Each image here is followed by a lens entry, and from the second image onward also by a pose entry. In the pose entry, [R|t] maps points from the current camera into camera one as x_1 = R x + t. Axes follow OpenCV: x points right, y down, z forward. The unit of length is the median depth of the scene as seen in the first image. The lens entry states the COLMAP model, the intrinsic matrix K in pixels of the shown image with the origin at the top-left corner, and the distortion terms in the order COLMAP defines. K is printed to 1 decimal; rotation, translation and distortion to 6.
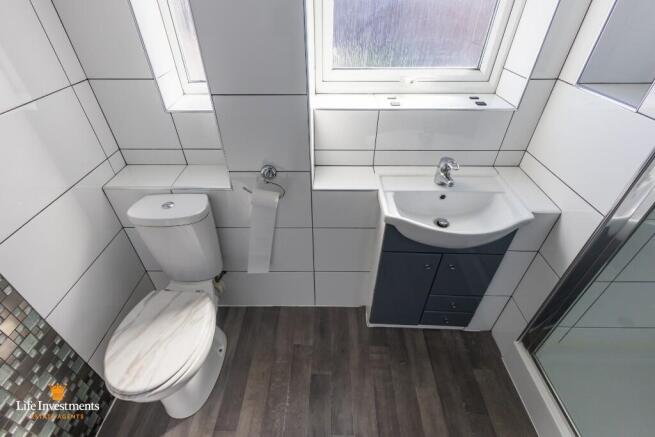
lens RADIAL K [[299.7, 0, 327.5], [0, 299.7, 218.5], [0, 0, 1]] dist [0.008731, -0.000289]
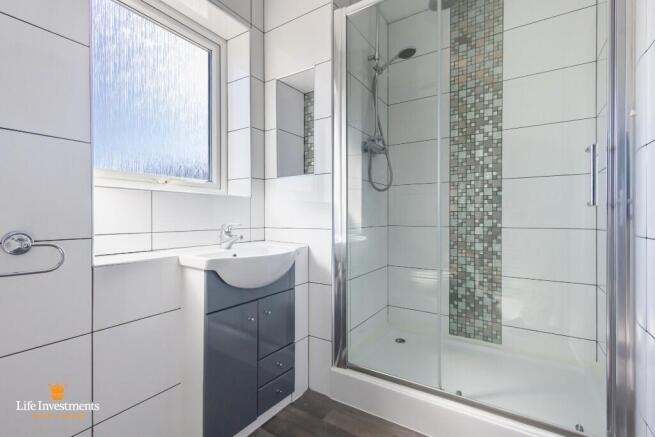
lens RADIAL K [[299.7, 0, 327.5], [0, 299.7, 218.5], [0, 0, 1]] dist [0.008731, -0.000289]
pose [[0.533382, -0.007248, 0.845843, -0.356707], [0.521442, 0.790180, -0.322046, 0.338414], [-0.666034, 0.612832, 0.425247, 0.195846]]
